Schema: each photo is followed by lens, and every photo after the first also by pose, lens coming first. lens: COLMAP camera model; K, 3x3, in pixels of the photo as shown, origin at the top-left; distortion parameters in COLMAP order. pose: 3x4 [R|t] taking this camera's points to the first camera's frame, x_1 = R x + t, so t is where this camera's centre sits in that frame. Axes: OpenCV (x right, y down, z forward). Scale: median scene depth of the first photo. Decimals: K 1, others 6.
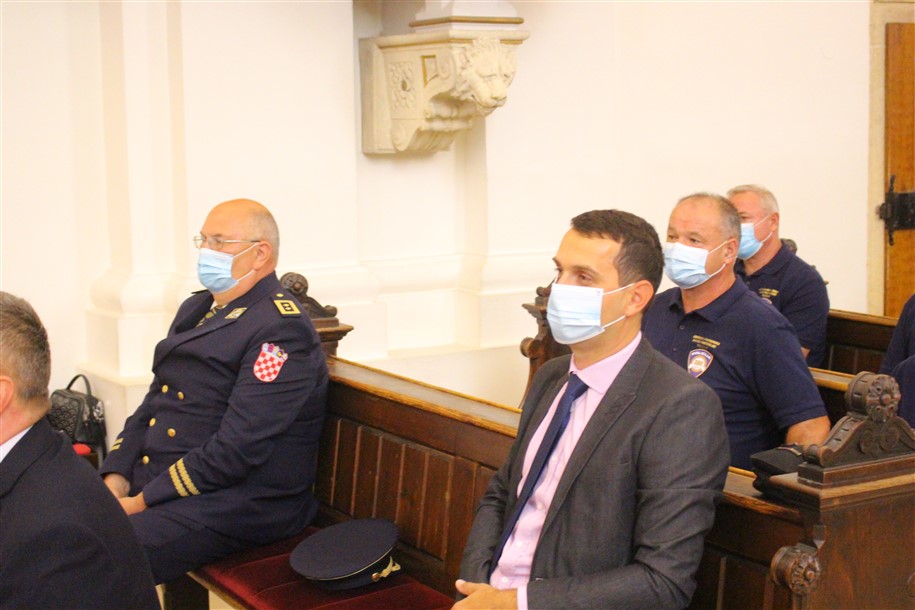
lens RADIAL K [[1477.7, 0, 457.5], [0, 1477.7, 305.0], [0, 0, 1]] dist [0.274906, -0.096676]
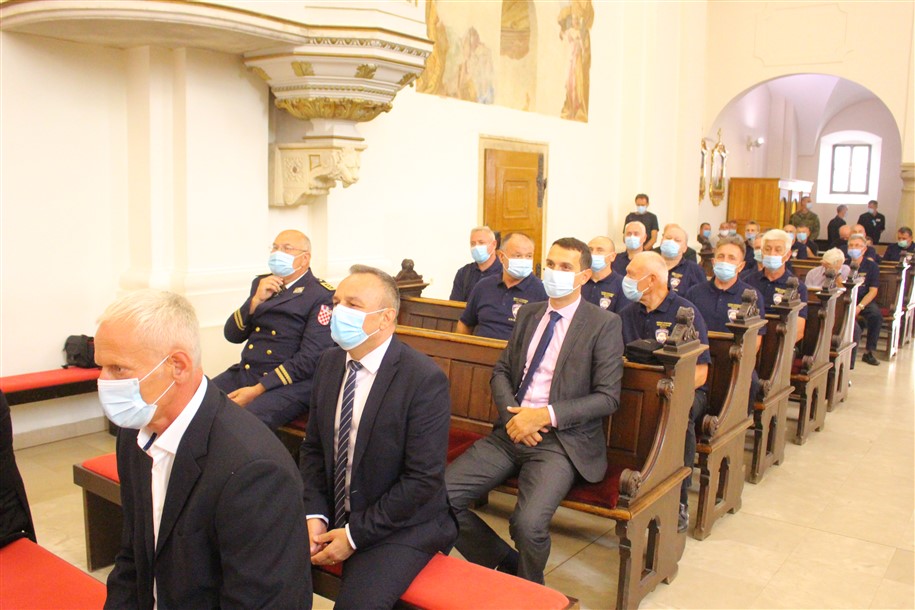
lens RADIAL K [[831.4, 0, 457.5], [0, 831.4, 305.0], [0, 0, 1]] dist [0.010297, 0.002682]
pose [[0.940397, -0.017827, 0.339610, -0.332656], [0.012679, 0.999769, 0.017372, 0.009179], [-0.339842, -0.012031, 0.940406, -0.078637]]
